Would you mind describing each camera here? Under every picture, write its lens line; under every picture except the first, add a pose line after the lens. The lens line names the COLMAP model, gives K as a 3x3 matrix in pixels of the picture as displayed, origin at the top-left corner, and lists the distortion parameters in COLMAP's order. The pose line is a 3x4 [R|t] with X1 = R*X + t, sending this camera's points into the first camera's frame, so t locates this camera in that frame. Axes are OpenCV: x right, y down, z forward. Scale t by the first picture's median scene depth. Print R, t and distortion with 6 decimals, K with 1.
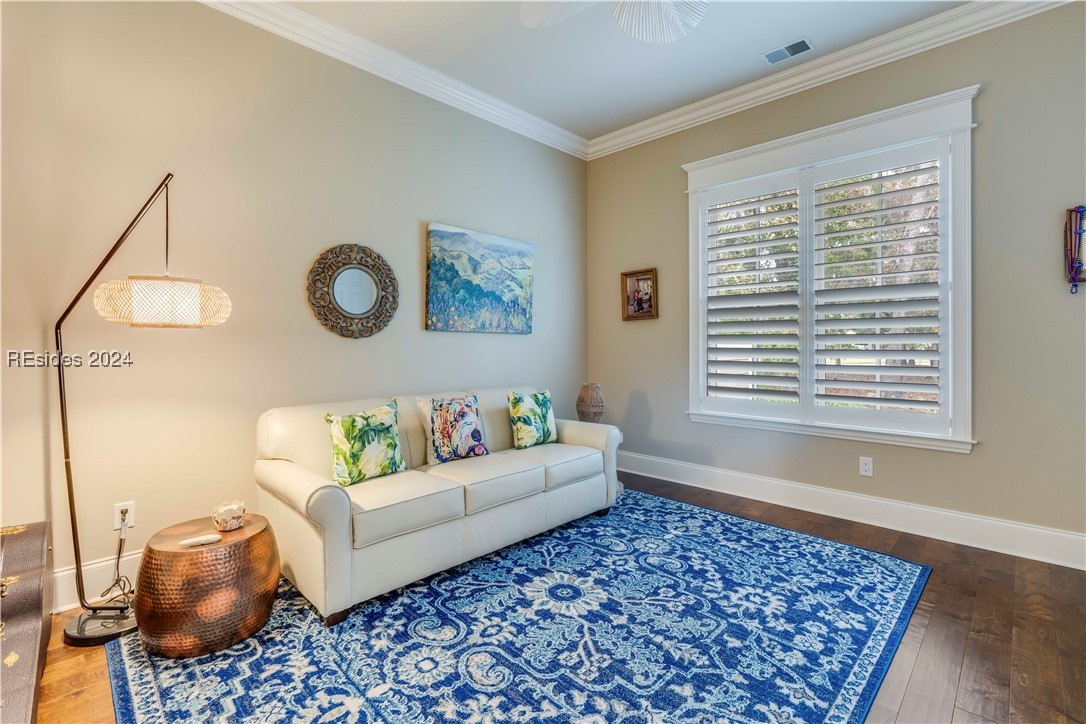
lens RADIAL K [[496.4, 0, 542.2], [0, 496.4, 345.6], [0, 0, 1]] dist [-0.002785, -0.000081]
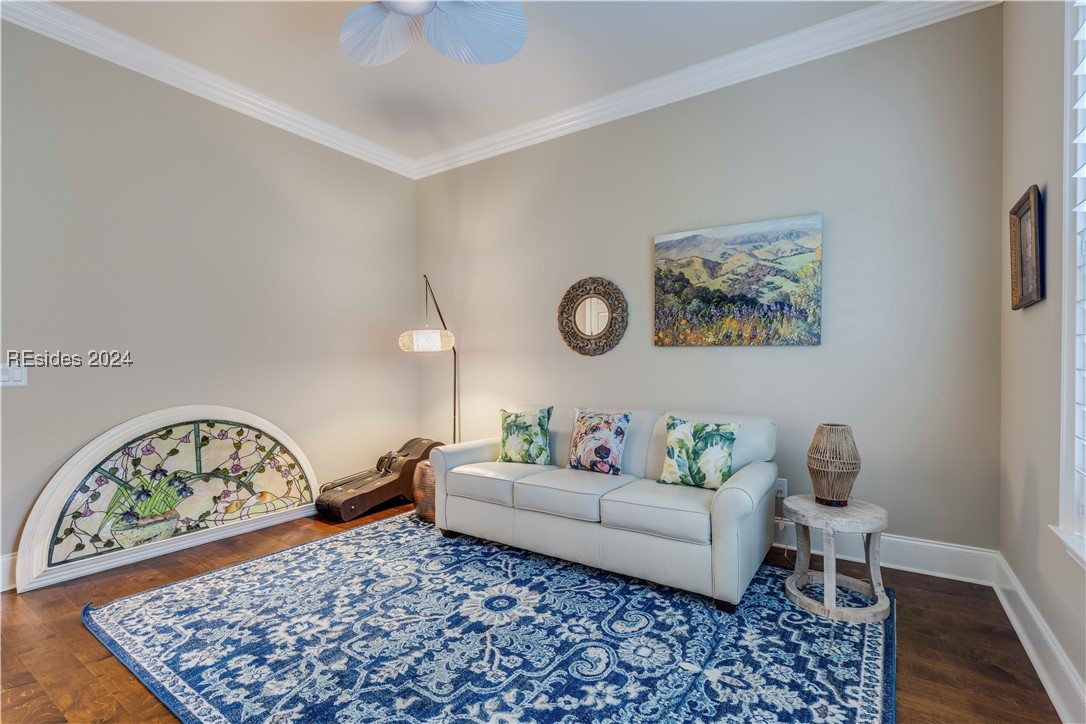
lens RADIAL K [[498.2, 0, 545.8], [0, 498.2, 370.9], [0, 0, 1]] dist [-0.004623, 0.000035]
pose [[0.182516, 0.020578, -0.982988, 0.922346], [0.002521, 0.999768, 0.021397, -0.005193], [0.983200, -0.006384, 0.182421, 0.783450]]
